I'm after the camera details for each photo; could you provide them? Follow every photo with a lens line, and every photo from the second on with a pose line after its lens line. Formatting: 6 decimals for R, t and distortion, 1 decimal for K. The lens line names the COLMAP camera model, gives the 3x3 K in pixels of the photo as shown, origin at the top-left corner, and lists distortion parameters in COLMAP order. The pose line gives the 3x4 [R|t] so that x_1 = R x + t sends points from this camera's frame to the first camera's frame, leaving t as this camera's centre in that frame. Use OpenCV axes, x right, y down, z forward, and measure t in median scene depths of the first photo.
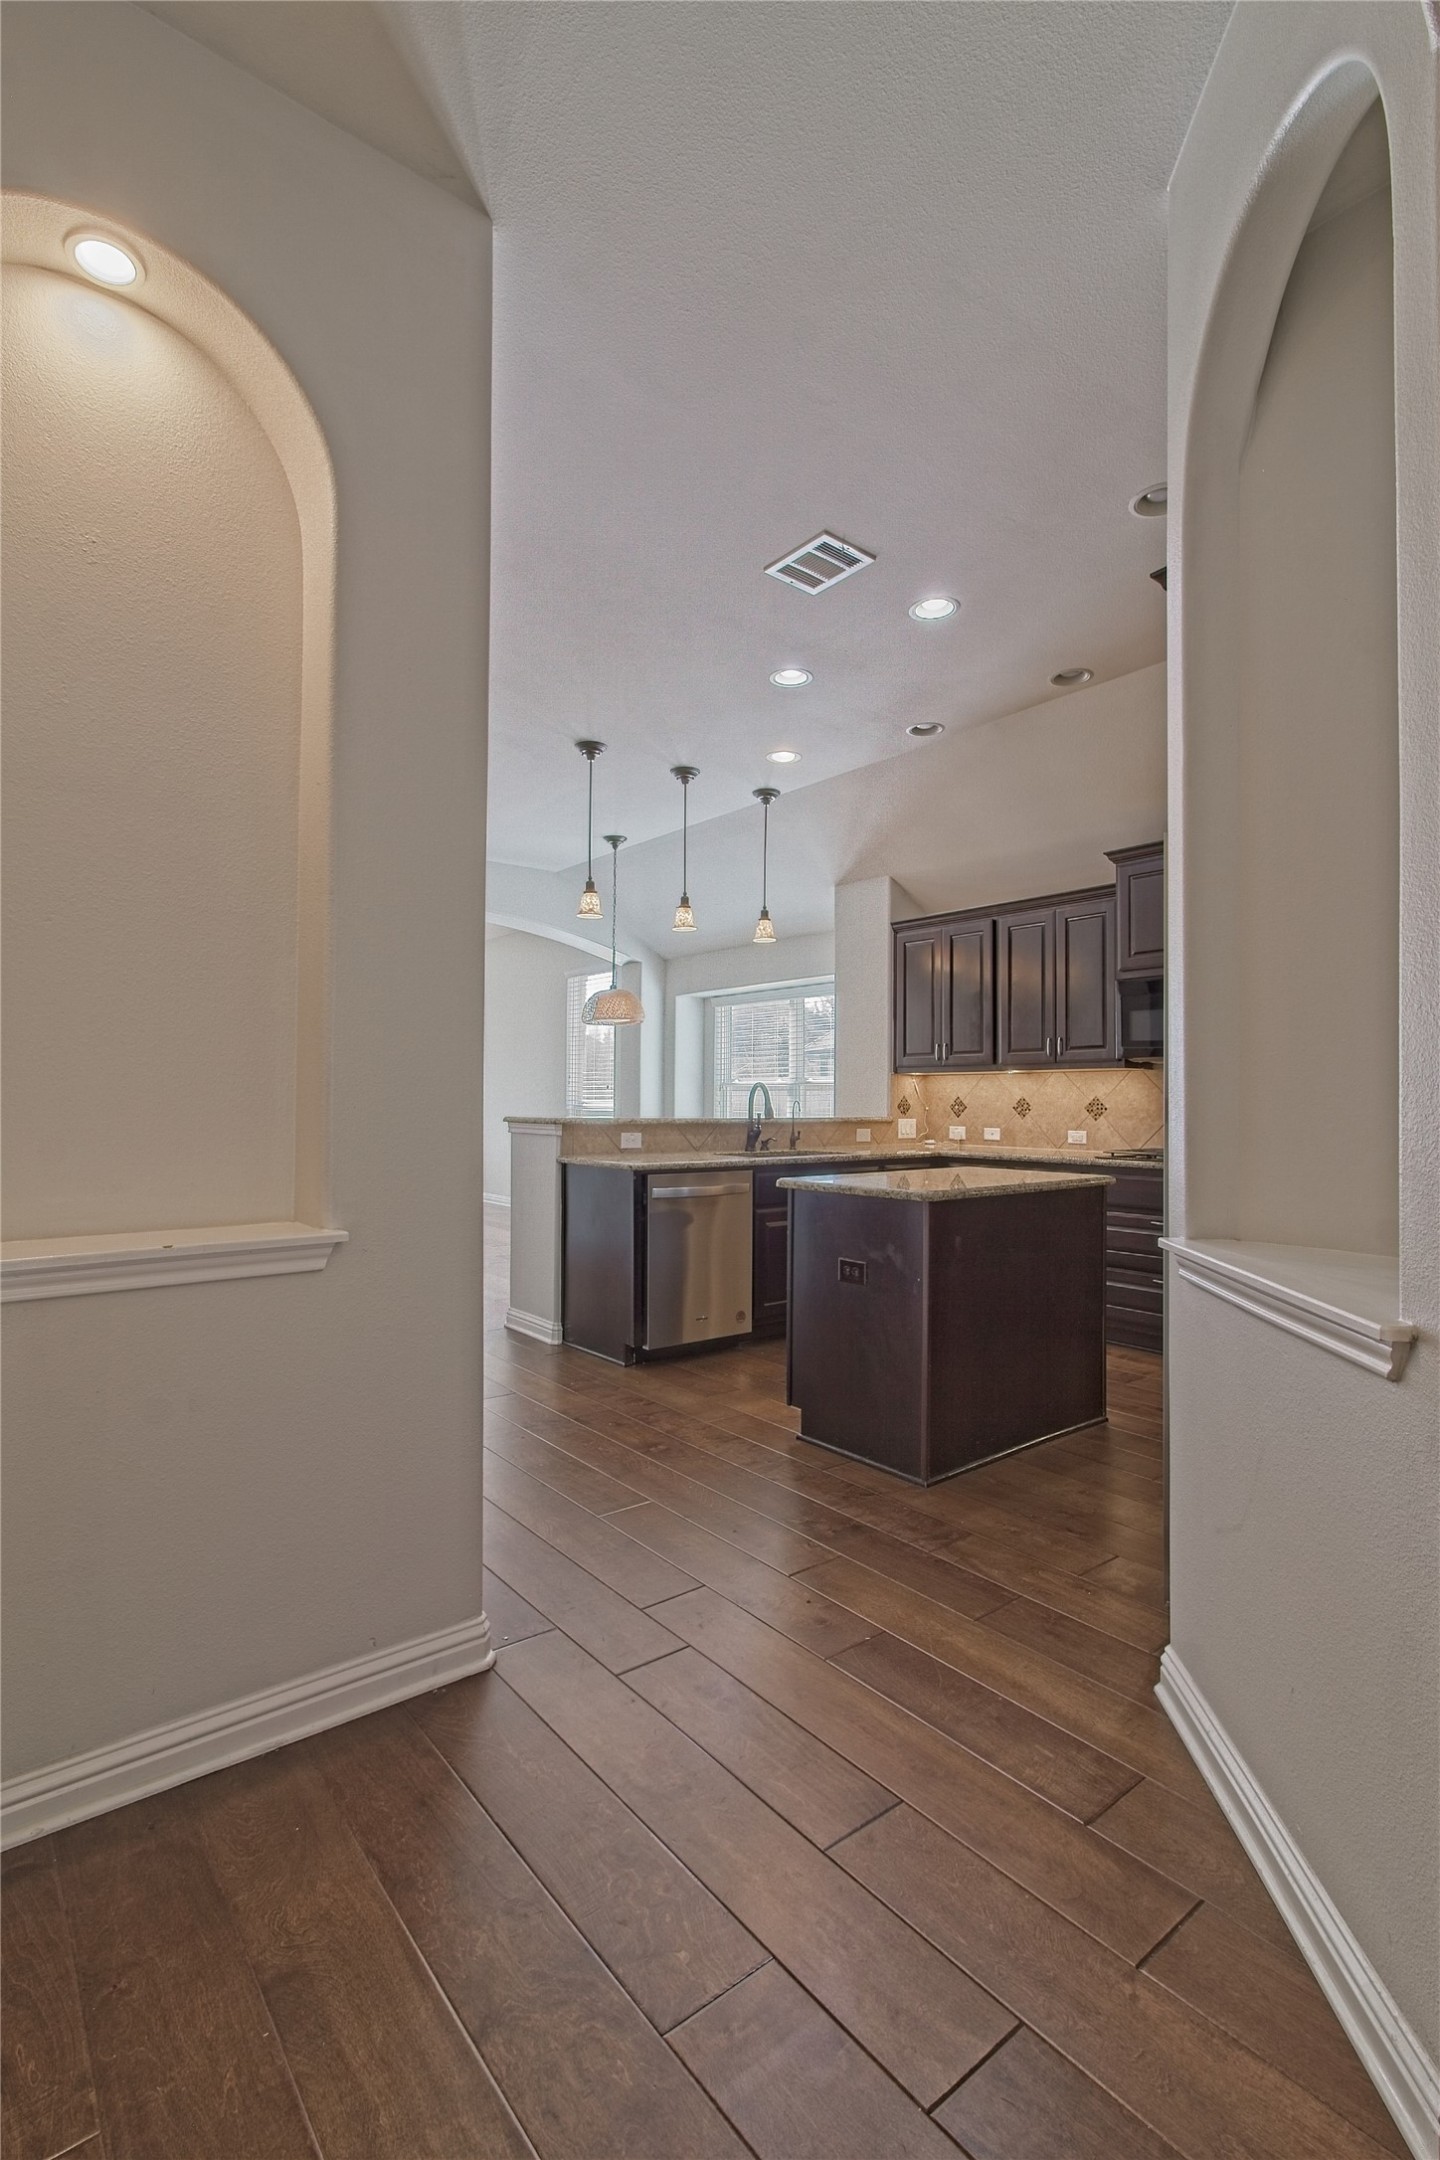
lens RADIAL K [[998.8, 0, 709.9], [0, 998.8, 1090.4], [0, 0, 1]] dist [-0.074884, 0.063928]
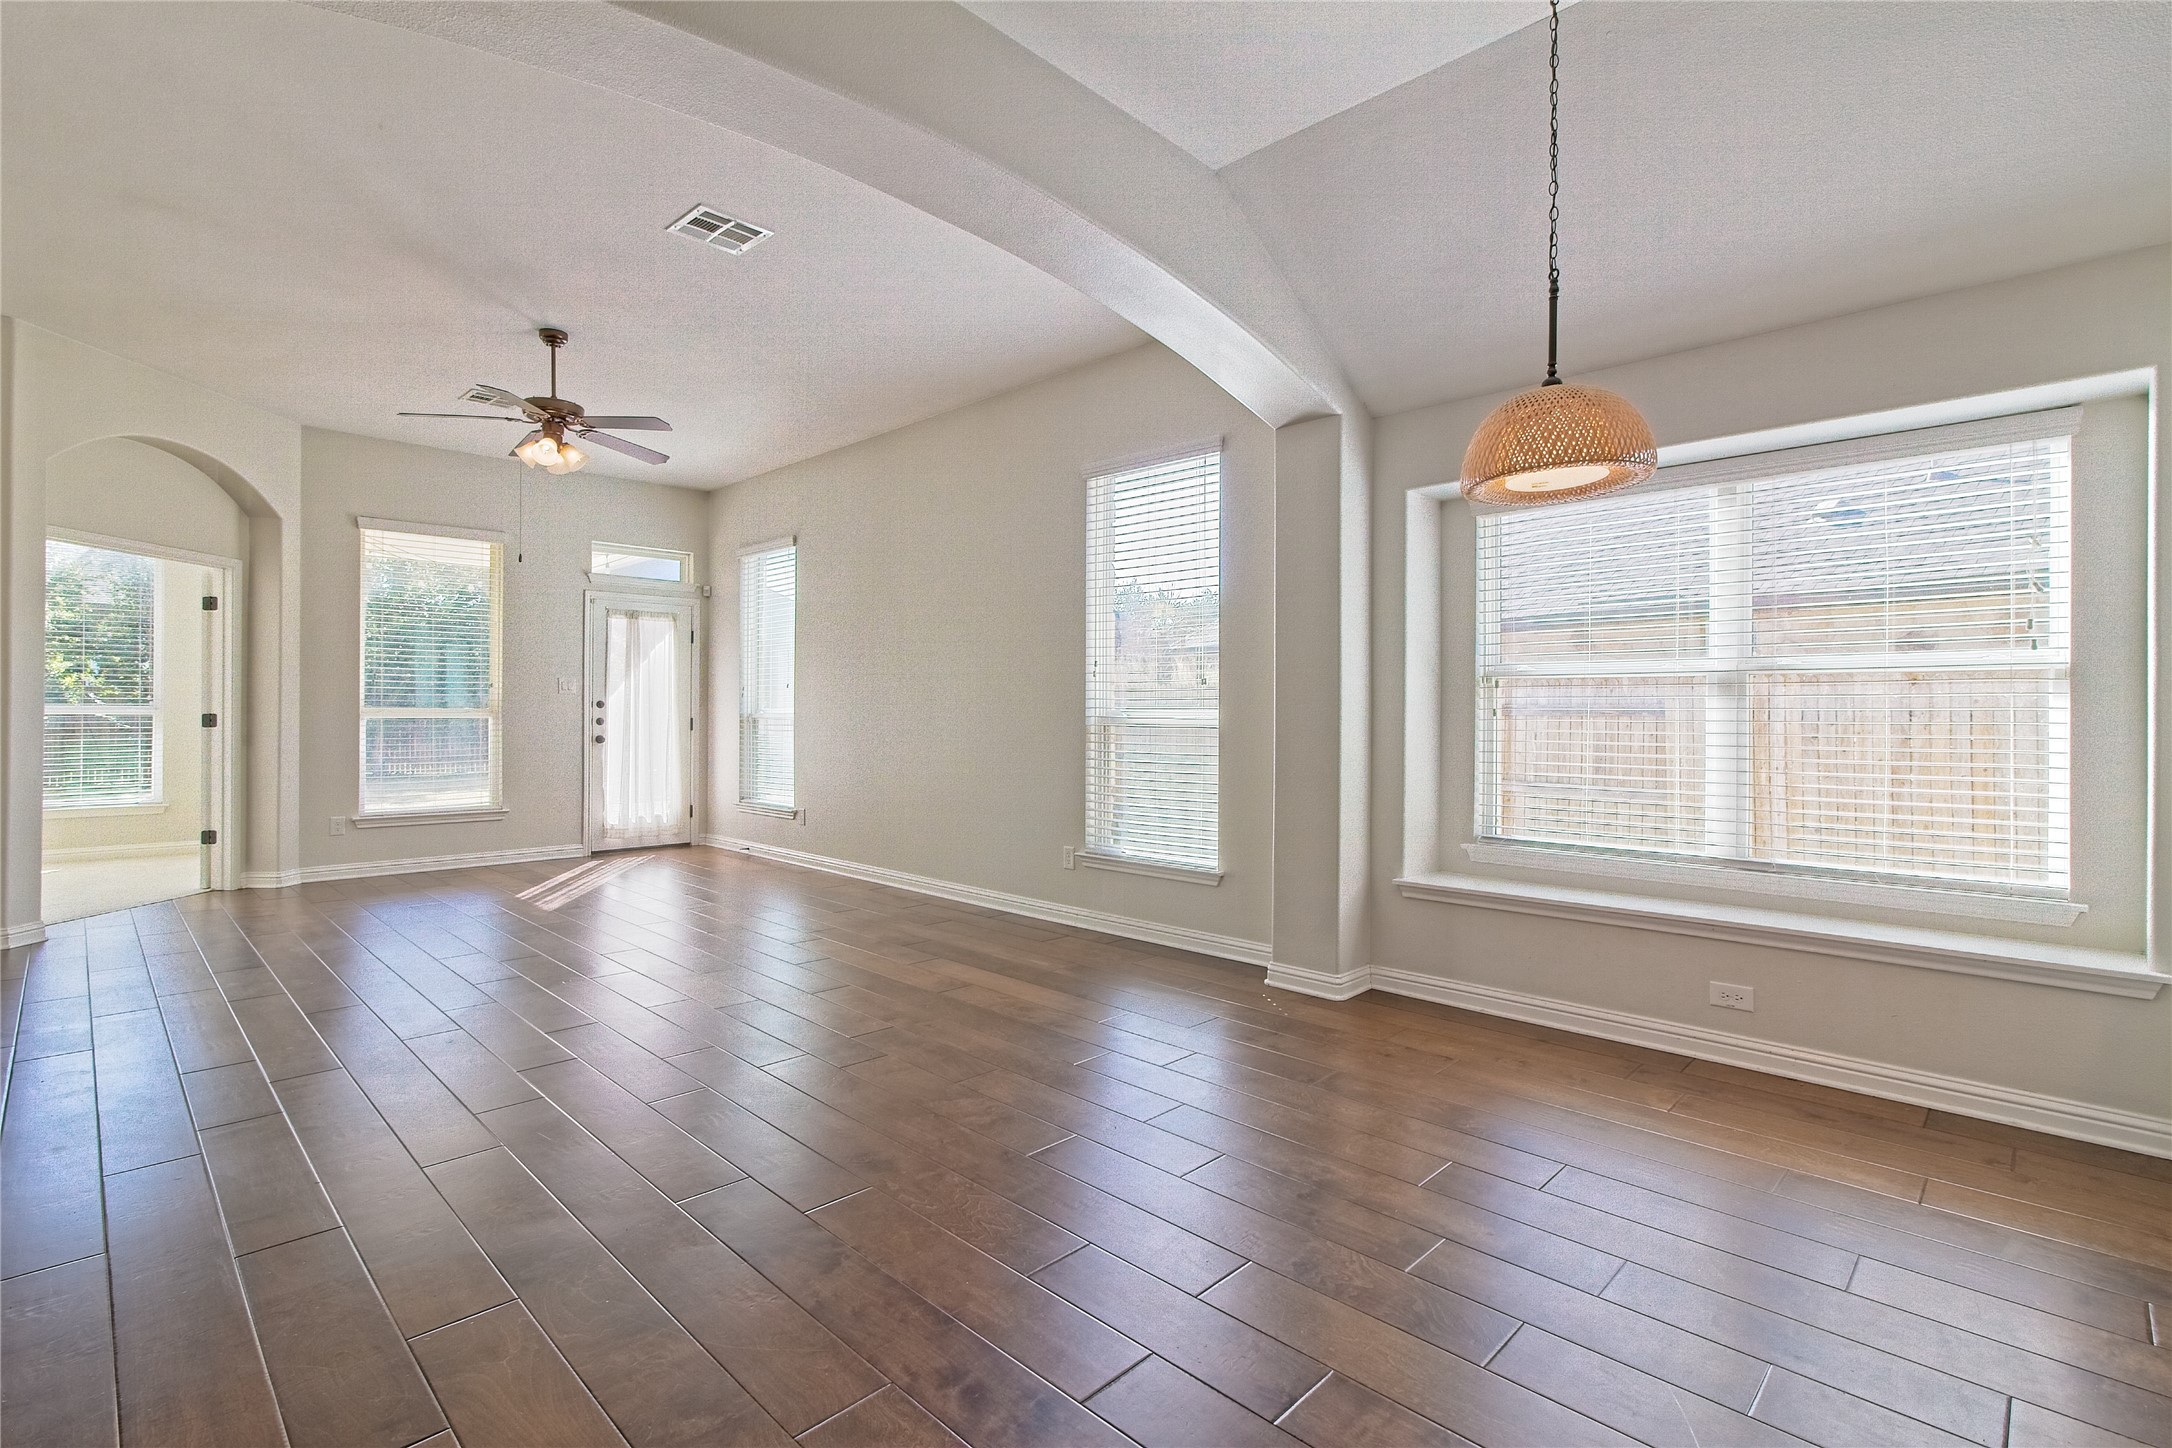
lens RADIAL K [[999.1, 0, 1077.0], [0, 999.1, 705.7], [0, 0, 1]] dist [0.000654, -0.000086]
pose [[0.992756, 0.000312, 0.120151, -0.377095], [-0.001188, 0.999973, 0.007219, 0.008116], [-0.120145, -0.007310, 0.992729, 0.829055]]
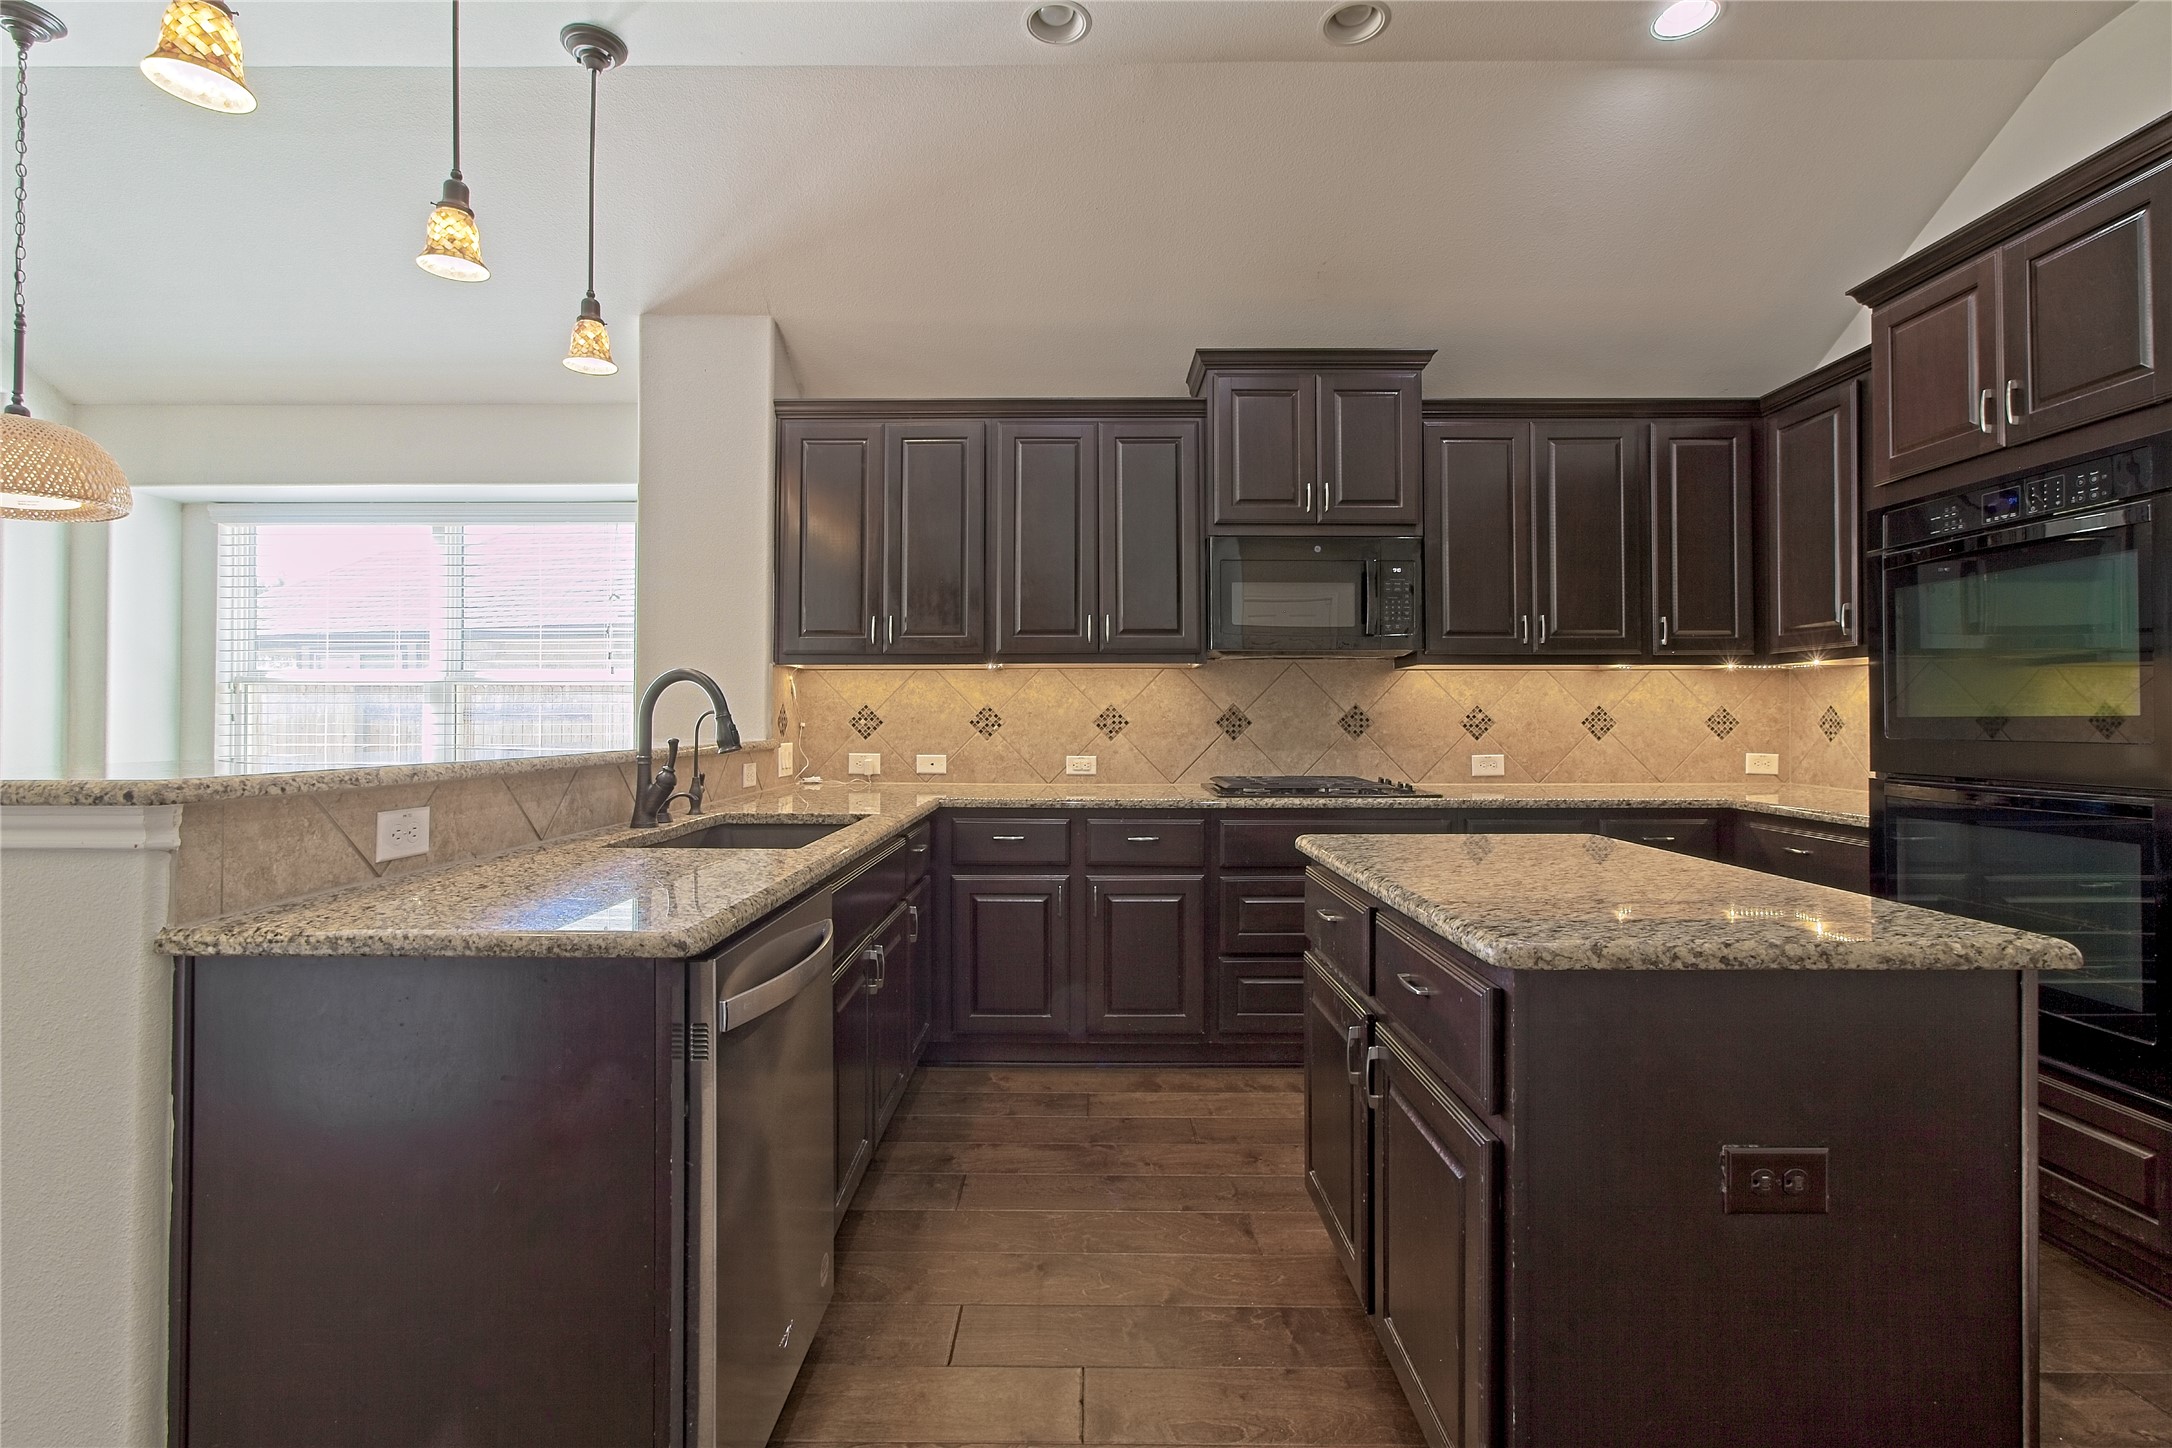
lens RADIAL K [[1004.4, 0, 1080.4], [0, 1004.4, 710.5], [0, 0, 1]] dist [-0.074884, 0.063928]
pose [[0.626284, 0.000797, 0.779595, -0.166005], [-0.005734, 0.999977, 0.003583, 0.007347], [-0.779574, -0.006714, 0.626274, 0.557536]]
